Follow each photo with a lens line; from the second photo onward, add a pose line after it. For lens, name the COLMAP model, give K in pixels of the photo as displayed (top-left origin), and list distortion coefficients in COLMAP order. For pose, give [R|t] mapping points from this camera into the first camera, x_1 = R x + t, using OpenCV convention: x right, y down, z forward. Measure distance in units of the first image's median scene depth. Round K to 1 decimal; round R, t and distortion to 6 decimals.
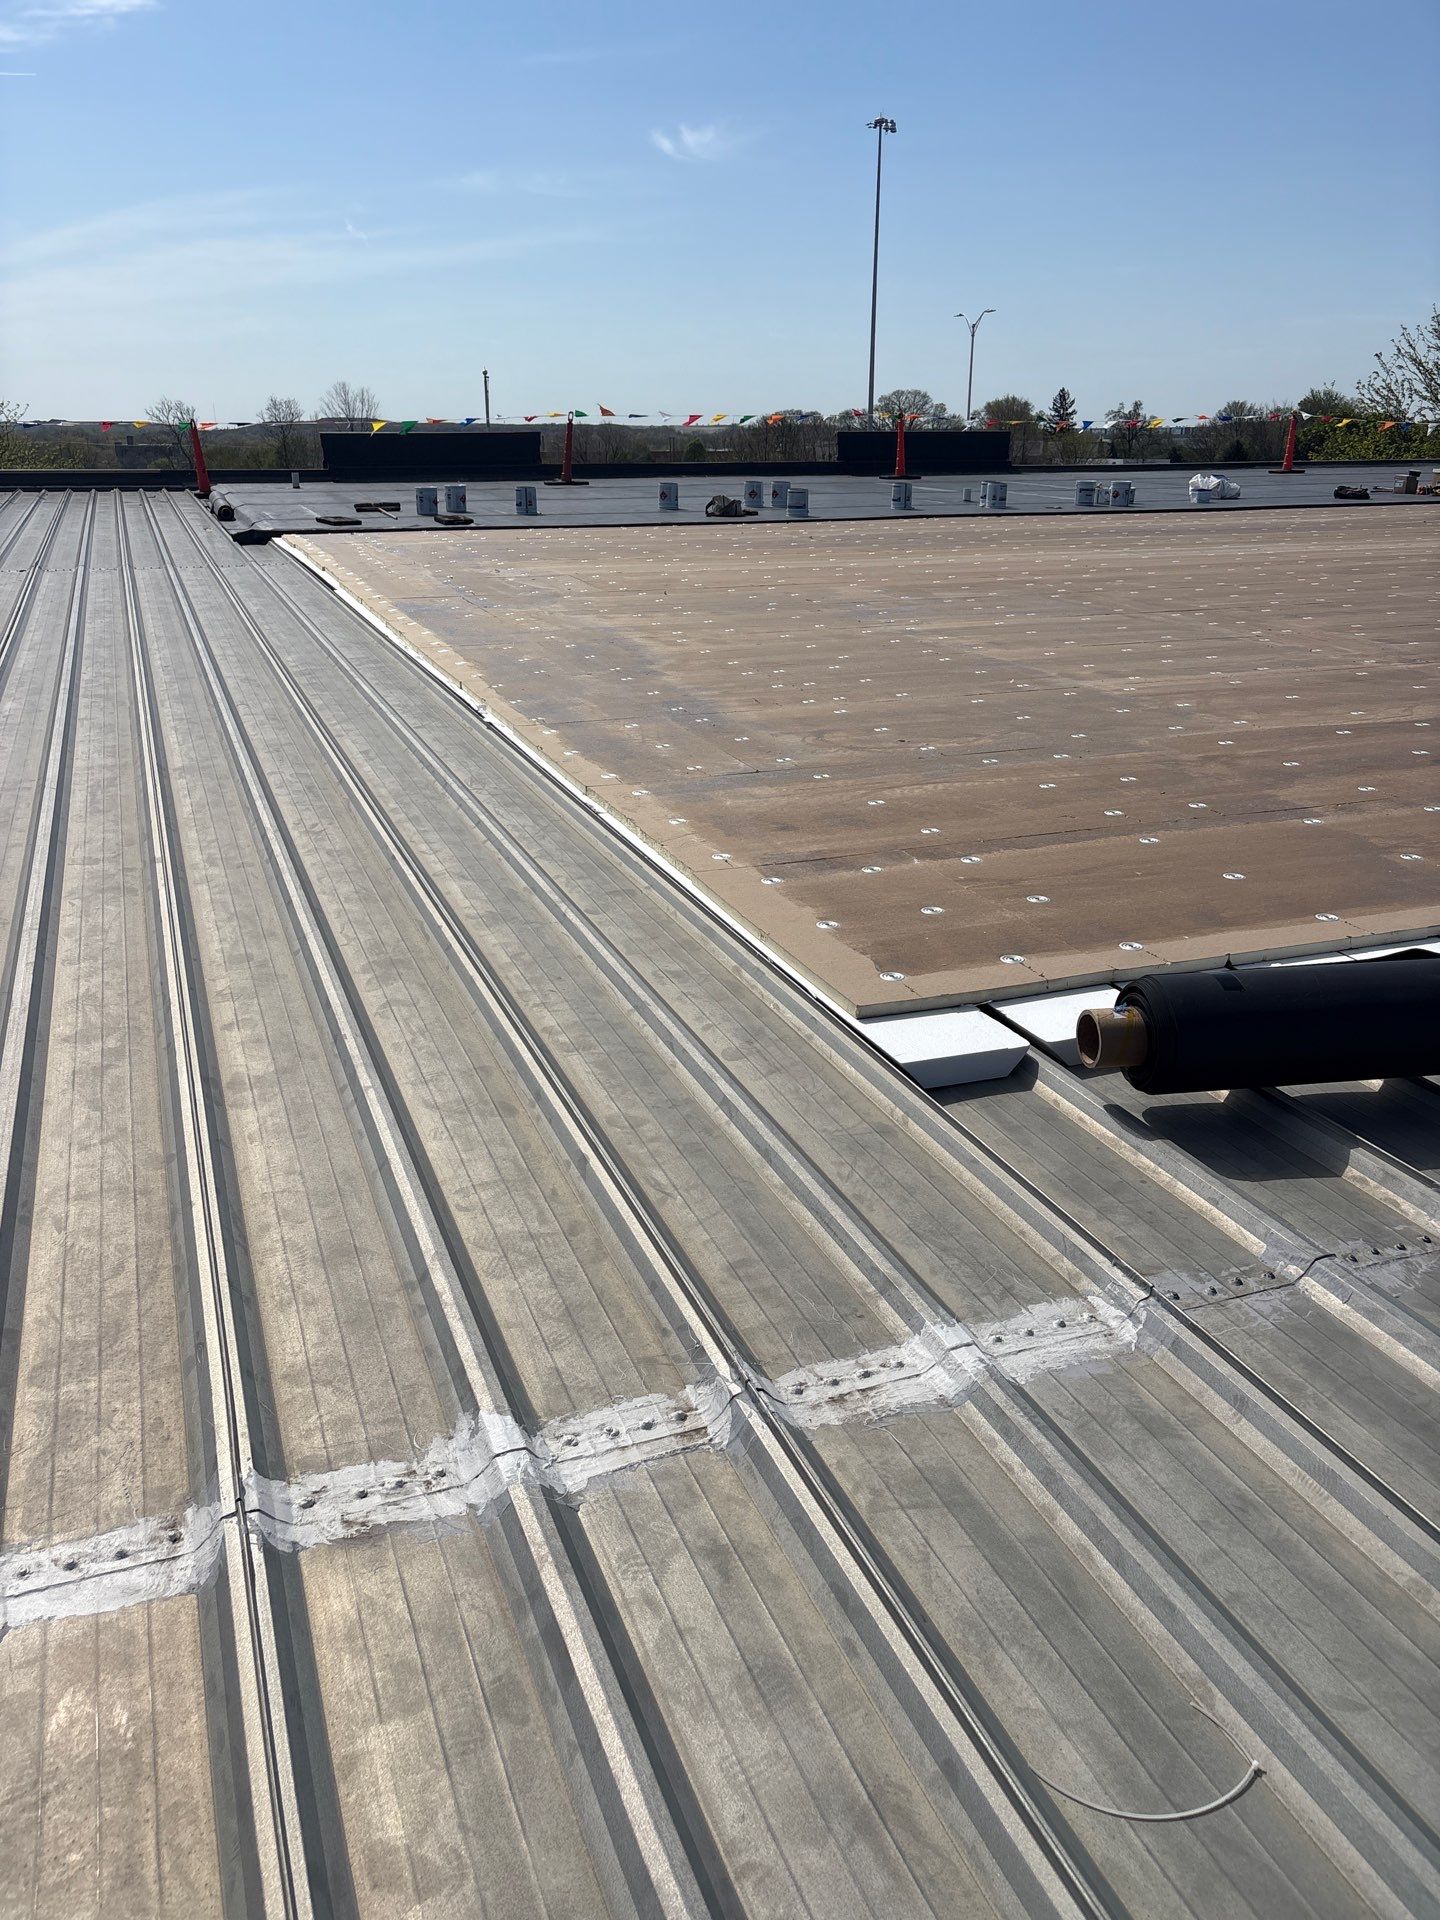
lens RADIAL K [[1473.0, 0, 720.0], [0, 1473.0, 960.0], [0, 0, 1]] dist [0.006739, 0.002580]
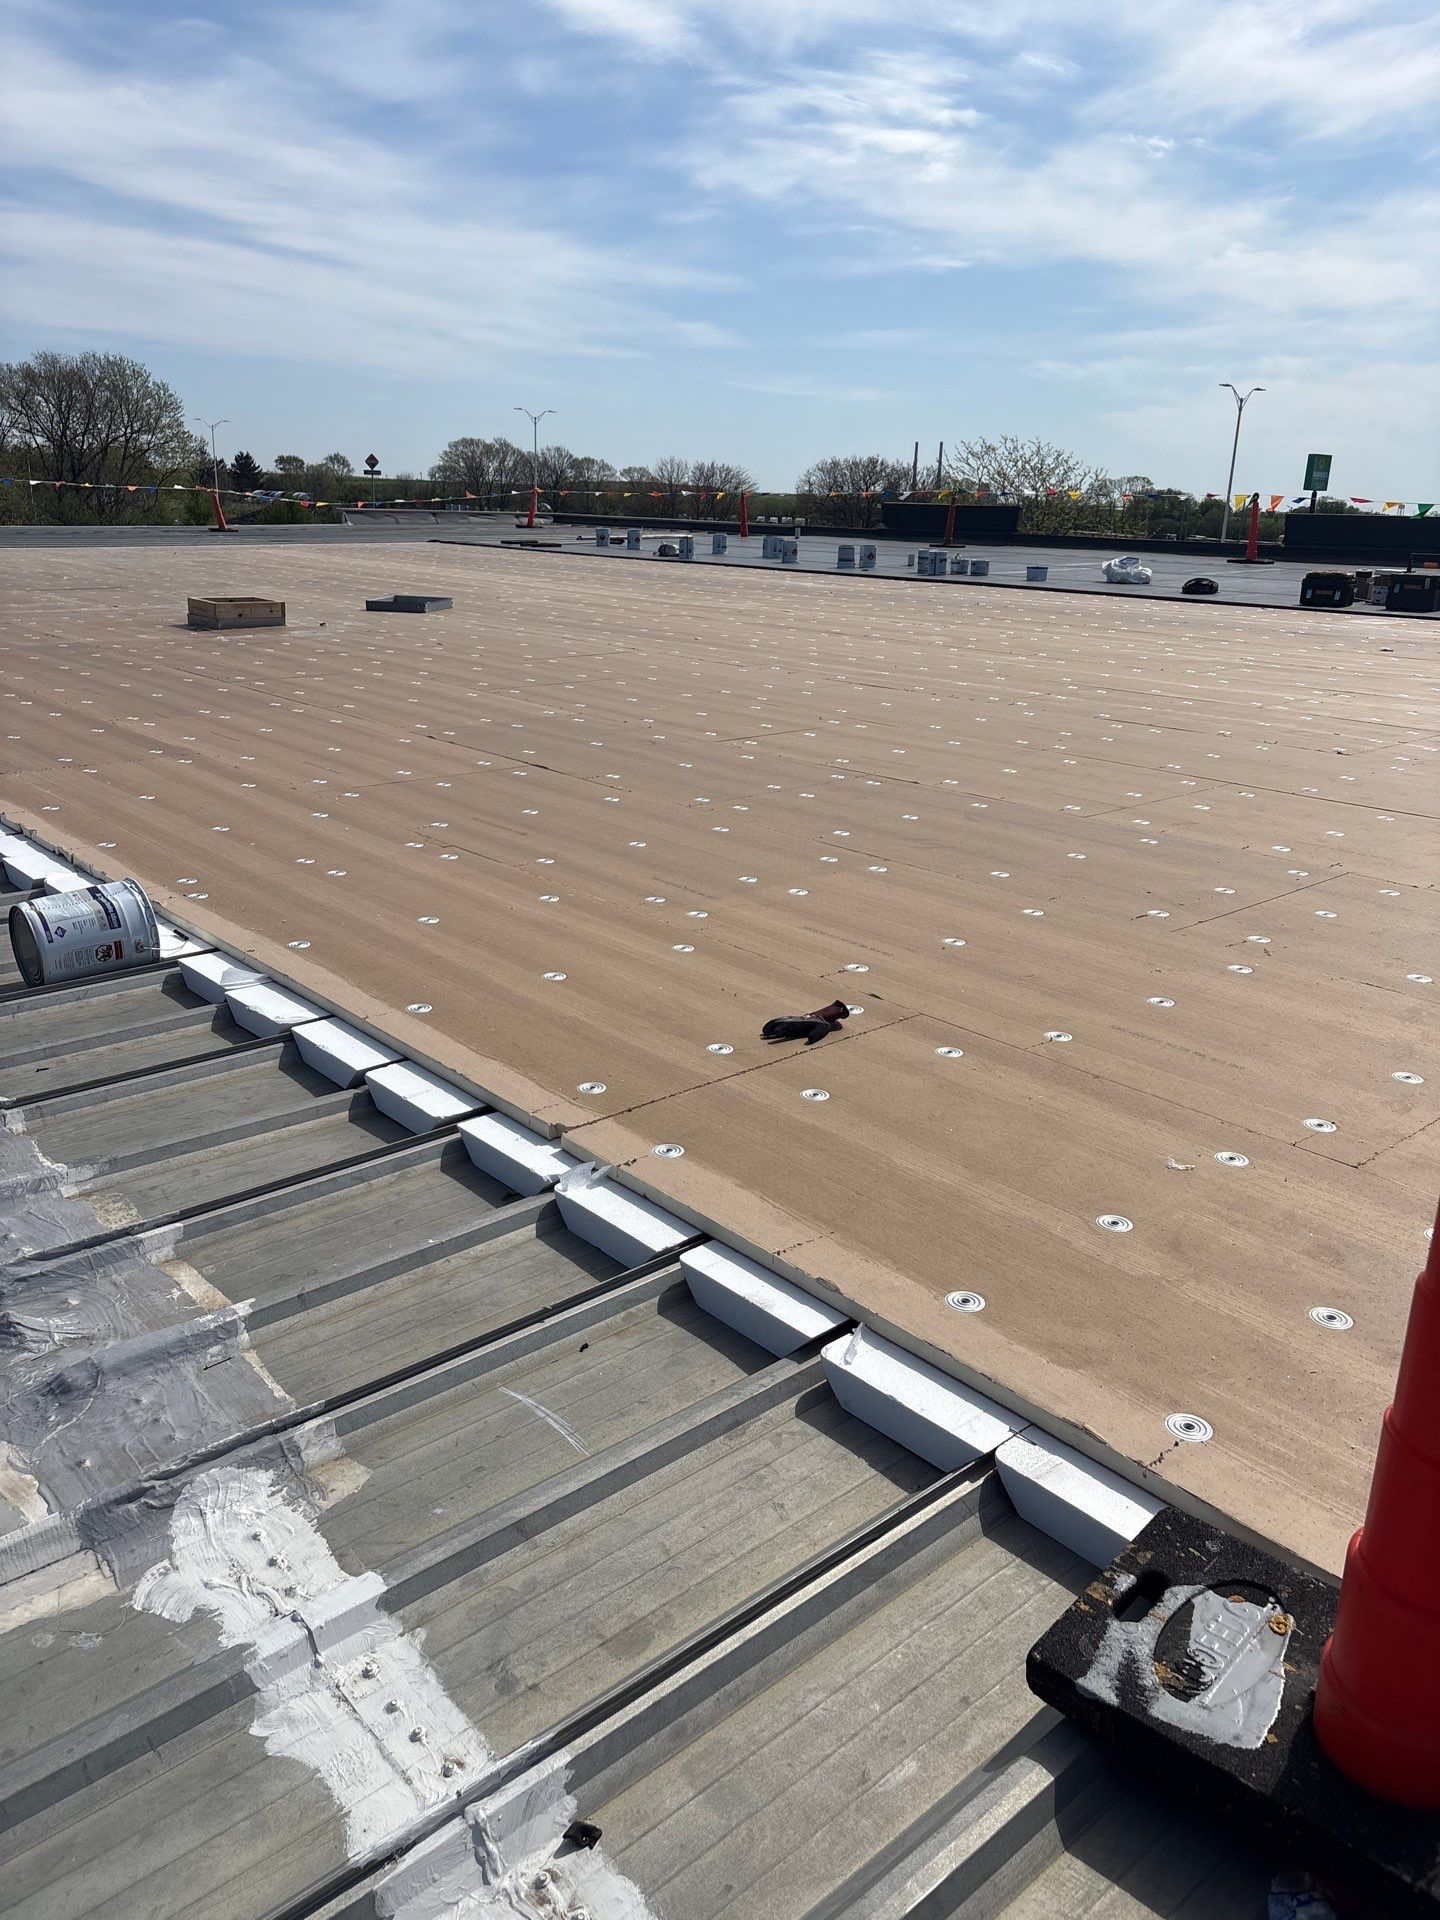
lens RADIAL K [[1473.0, 0, 720.0], [0, 1473.0, 960.0], [0, 0, 1]] dist [0.006739, 0.002580]
pose [[0.353443, 0.287841, -0.890071, 1.067055], [-0.344830, 0.924568, 0.162067, -0.157292], [0.869581, 0.249642, 0.426038, 0.451184]]
